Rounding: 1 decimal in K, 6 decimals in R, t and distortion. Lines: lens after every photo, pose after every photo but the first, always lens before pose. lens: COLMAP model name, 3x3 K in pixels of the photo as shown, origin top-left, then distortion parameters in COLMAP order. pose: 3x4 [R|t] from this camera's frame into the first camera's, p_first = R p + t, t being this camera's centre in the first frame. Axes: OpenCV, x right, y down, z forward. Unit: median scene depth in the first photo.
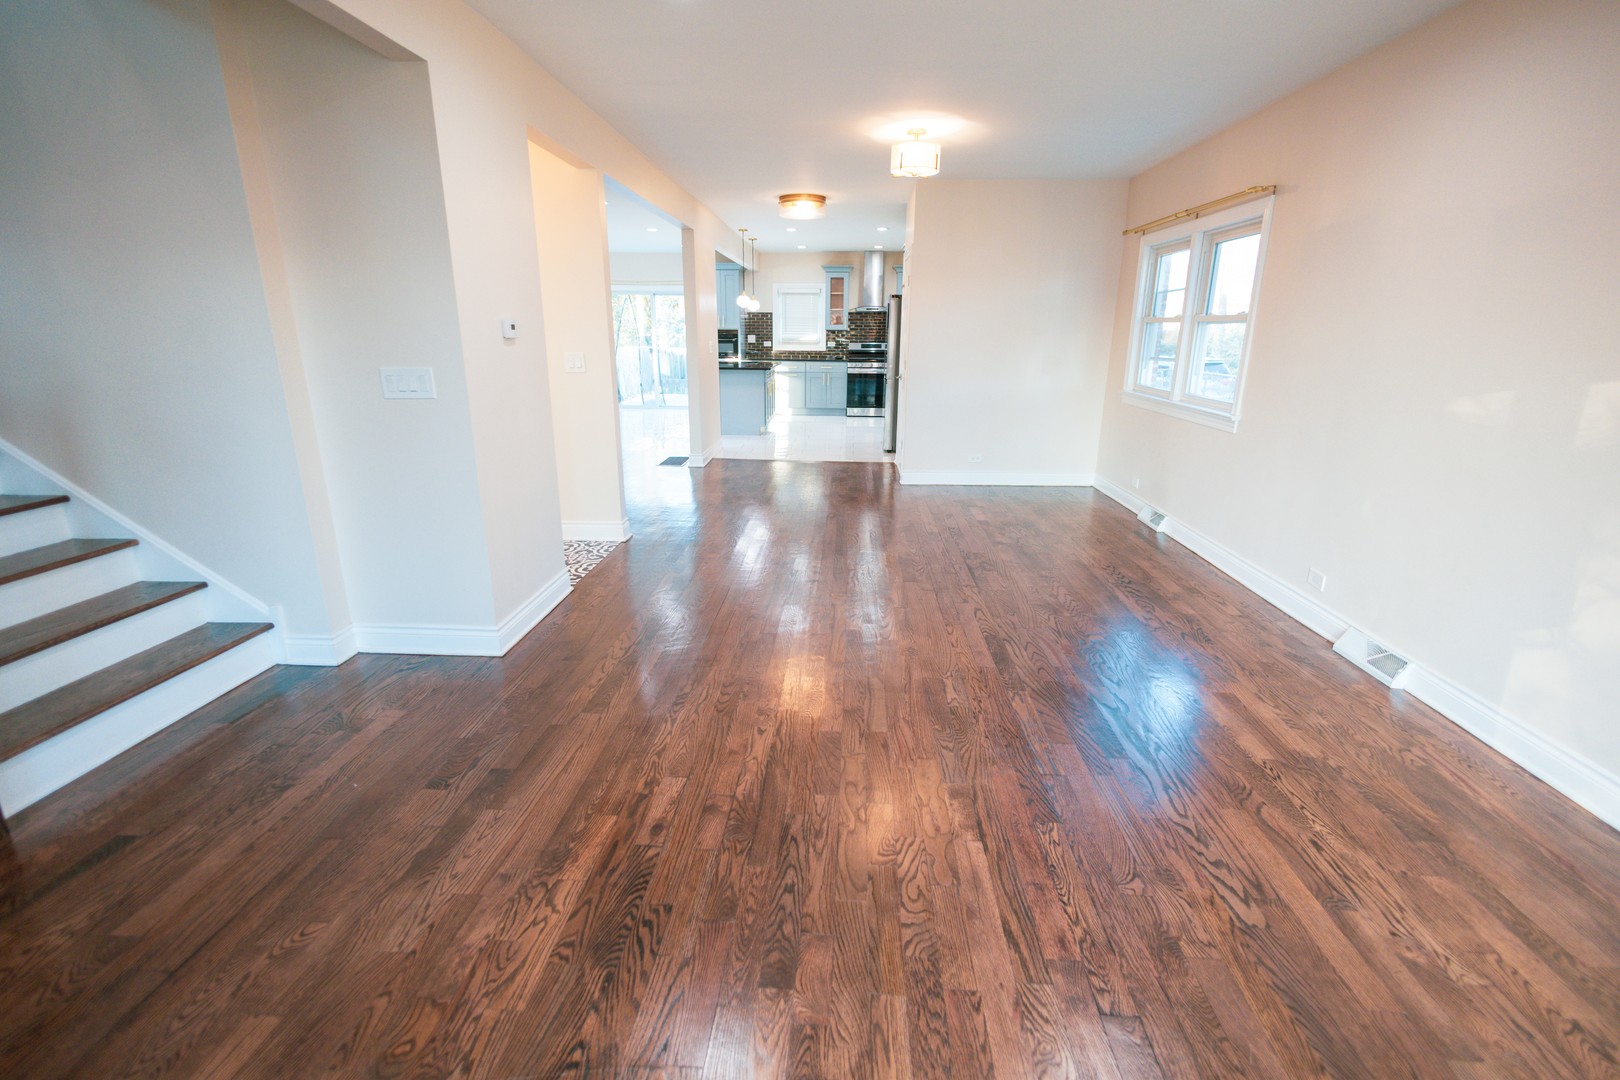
lens RADIAL K [[742.3, 0, 818.1], [0, 742.3, 542.2], [0, 0, 1]] dist [0.000476, 0.000132]
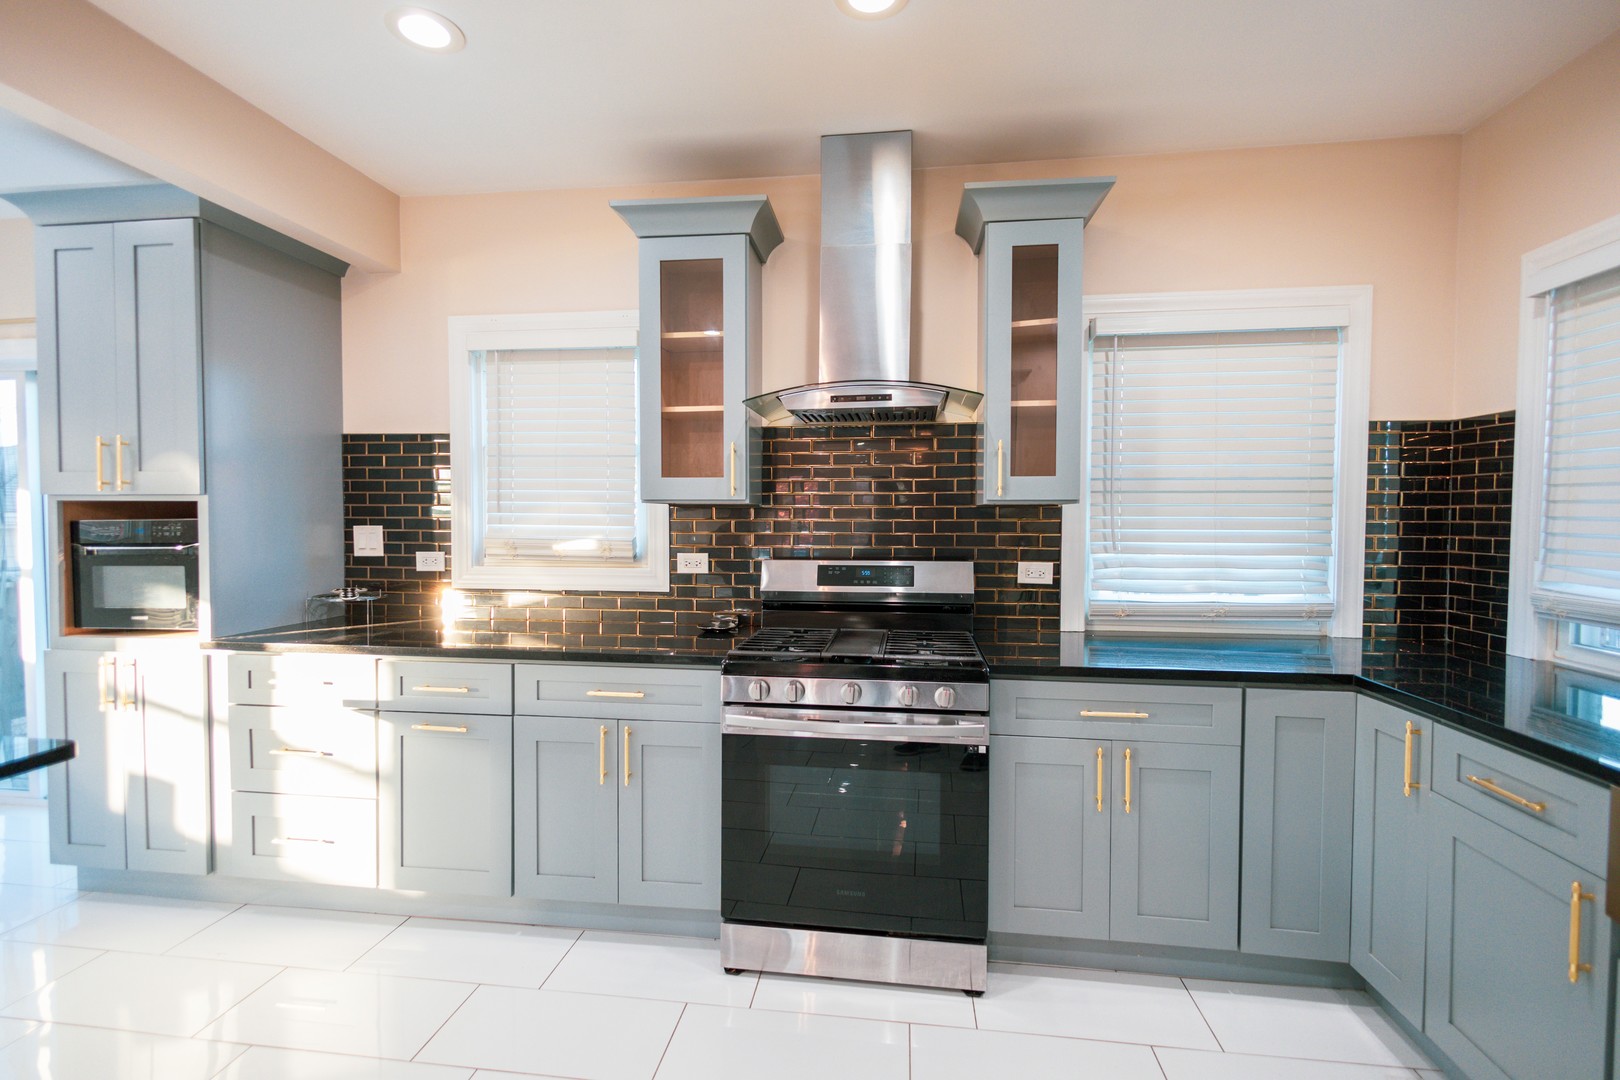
lens RADIAL K [[742.3, 0, 807.0], [0, 742.3, 537.1], [0, 0, 1]] dist [0.000476, 0.000132]
pose [[0.995282, -0.003626, -0.096954, 0.075220], [-0.019769, 0.970758, -0.239243, -0.228118], [0.094987, 0.240031, 0.966107, 0.808330]]
